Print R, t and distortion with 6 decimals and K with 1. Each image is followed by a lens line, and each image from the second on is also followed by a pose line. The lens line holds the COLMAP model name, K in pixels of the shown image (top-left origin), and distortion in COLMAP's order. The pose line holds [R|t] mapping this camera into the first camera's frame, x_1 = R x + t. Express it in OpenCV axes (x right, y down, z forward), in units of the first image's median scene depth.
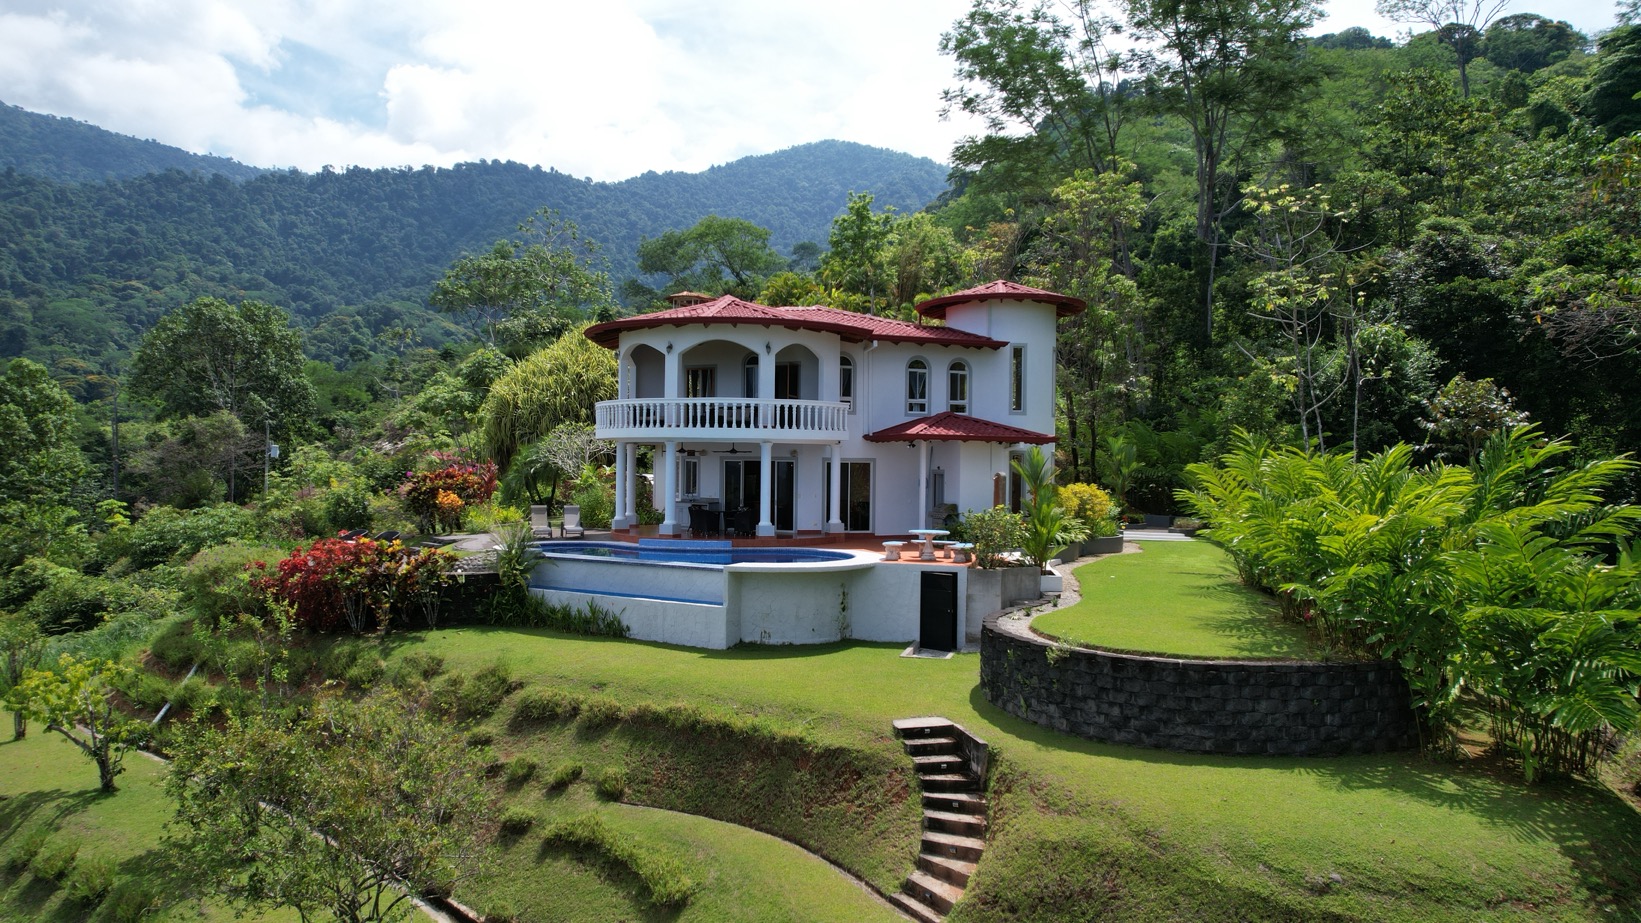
lens RADIAL K [[1089.6, 0, 821.7], [0, 1089.6, 459.1], [0, 0, 1]] dist [-0.001866, 0.023802]
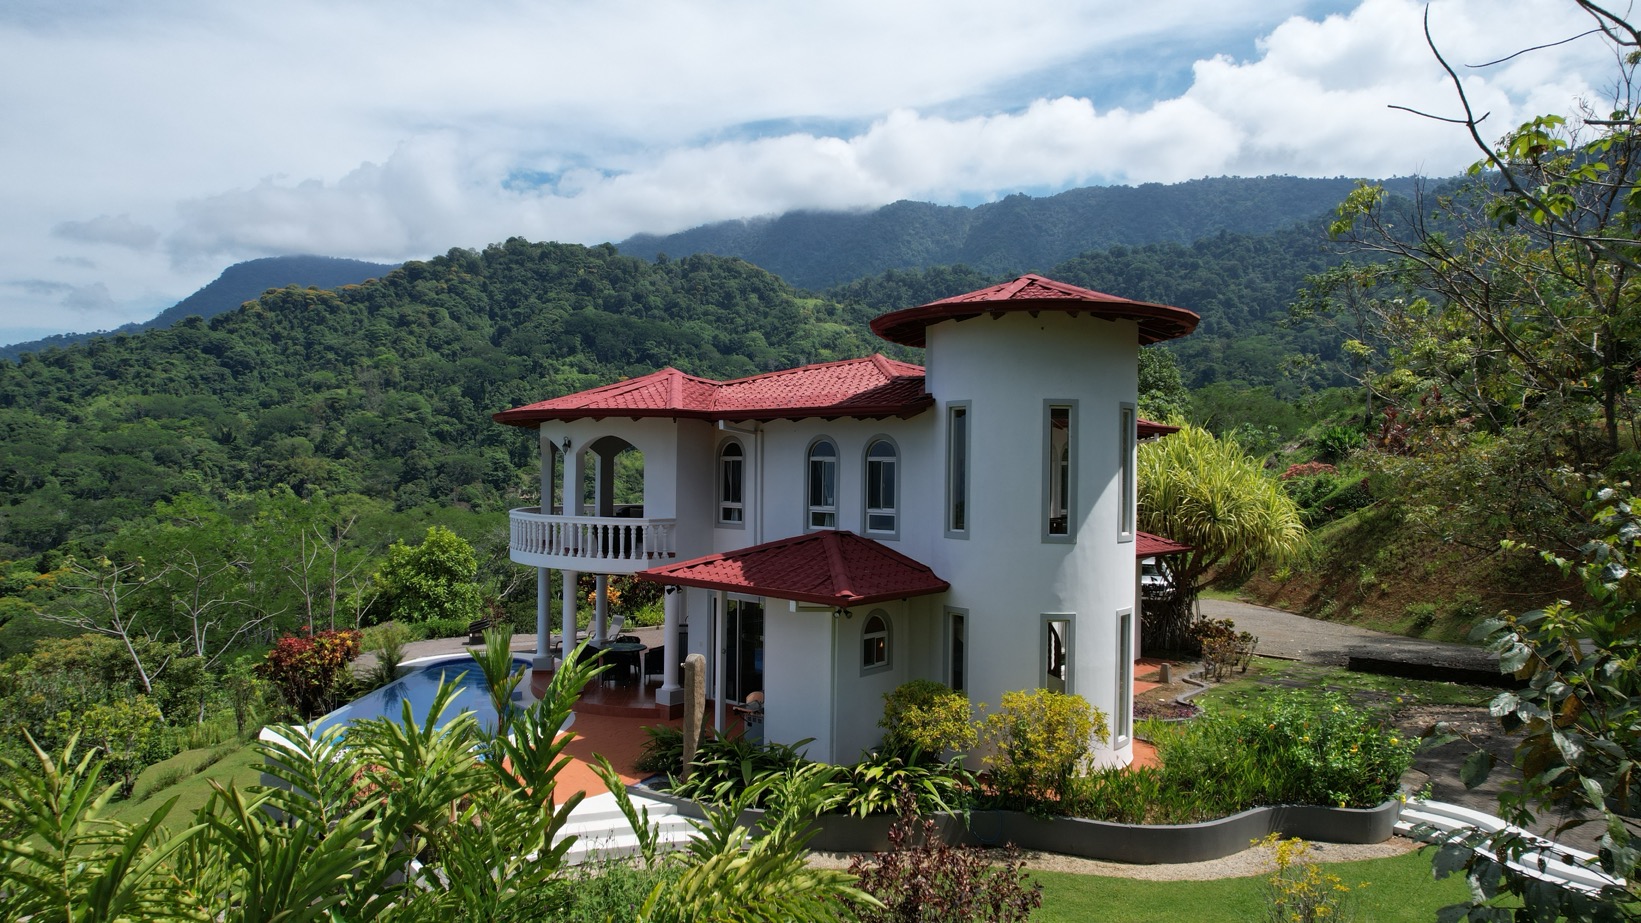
lens RADIAL K [[1089.6, 0, 821.1], [0, 1089.6, 463.6], [0, 0, 1]] dist [-0.001866, 0.023802]
pose [[0.540436, -0.014435, -0.841262, 0.586820], [0.004718, 0.999889, -0.014126, -0.069227], [0.841372, 0.003665, 0.540444, 0.661053]]
